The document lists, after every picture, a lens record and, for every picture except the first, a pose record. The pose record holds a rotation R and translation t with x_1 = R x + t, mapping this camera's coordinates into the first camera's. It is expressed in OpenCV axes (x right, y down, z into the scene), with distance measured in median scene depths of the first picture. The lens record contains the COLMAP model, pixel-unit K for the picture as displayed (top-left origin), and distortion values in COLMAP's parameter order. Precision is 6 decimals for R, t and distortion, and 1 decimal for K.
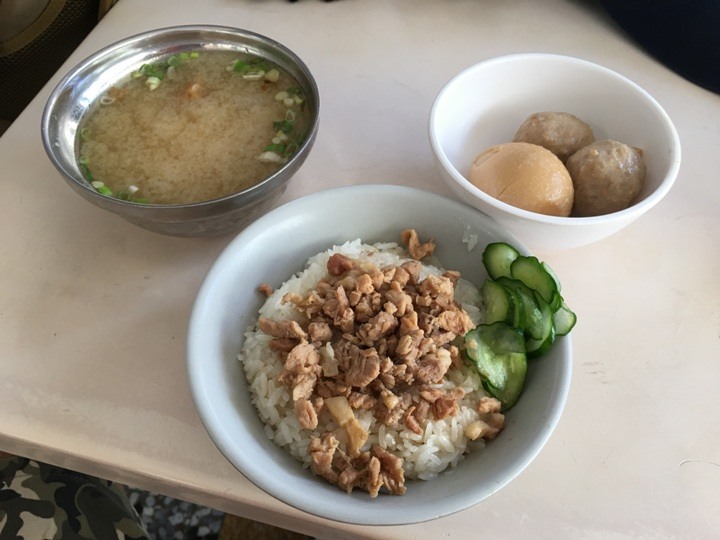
lens RADIAL K [[606.8, 0, 359.5], [0, 606.8, 265.3], [0, 0, 1]] dist [0.016007, -0.014574]
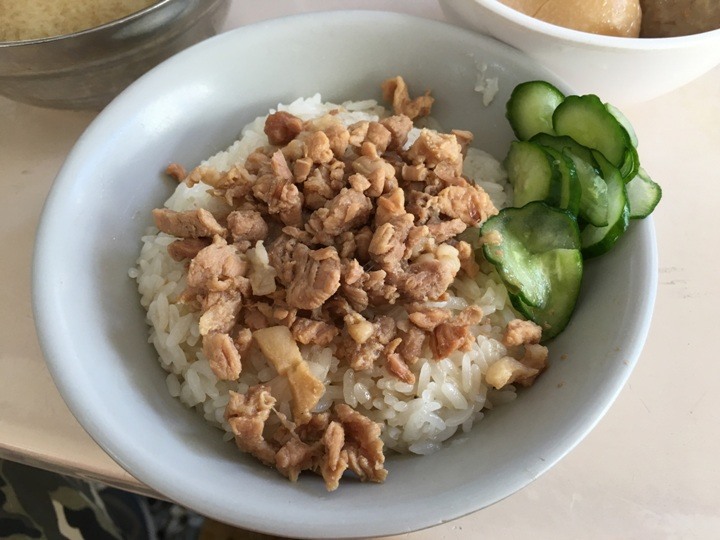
lens RADIAL K [[606.8, 0, 359.2], [0, 606.8, 275.4], [0, 0, 1]] dist [0.016007, -0.014574]
pose [[0.999266, -0.032916, -0.019575, 0.060198], [0.034911, 0.993065, 0.112268, 0.095504], [0.015744, -0.112869, 0.993485, 0.382897]]
